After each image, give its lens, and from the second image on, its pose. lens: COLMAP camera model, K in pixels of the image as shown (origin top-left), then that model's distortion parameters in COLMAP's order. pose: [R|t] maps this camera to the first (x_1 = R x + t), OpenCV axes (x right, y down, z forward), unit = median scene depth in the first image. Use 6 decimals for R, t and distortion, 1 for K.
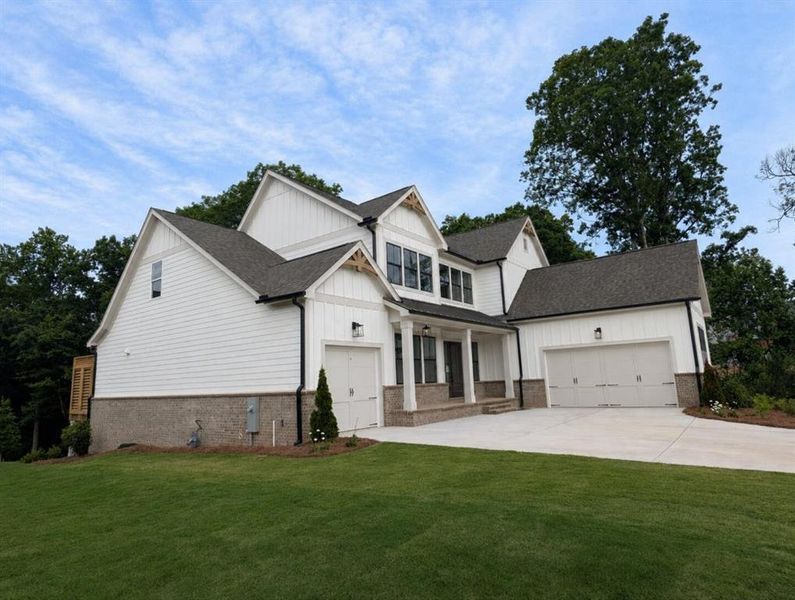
lens RADIAL K [[478.4, 0, 397.5], [0, 478.4, 300.0], [0, 0, 1]] dist [-0.002338, 0.000234]
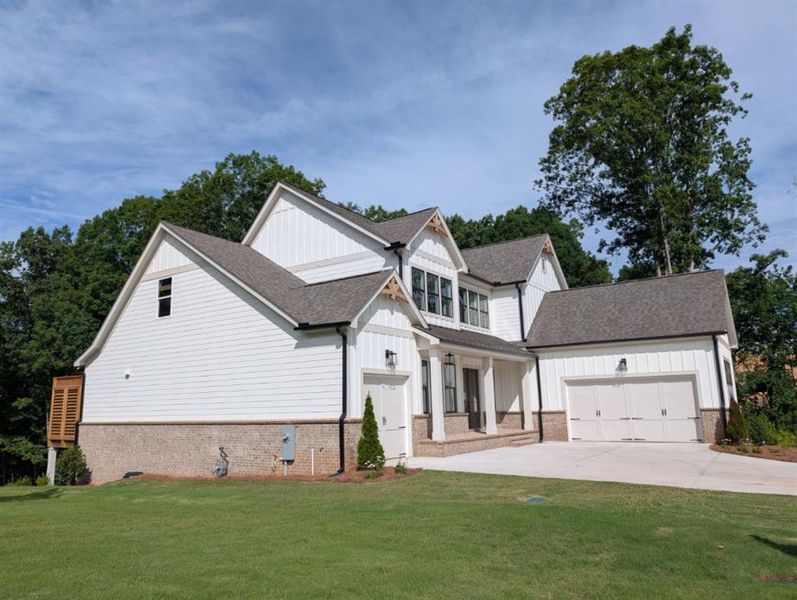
lens RADIAL K [[573.7, 0, 396.6], [0, 573.7, 297.5], [0, 0, 1]] dist [0.005559, -0.000972]
pose [[0.998733, 0.026855, 0.042559, -0.081662], [-0.025852, 0.999379, -0.023937, -0.023599], [-0.043176, 0.022807, 0.998807, -0.128661]]
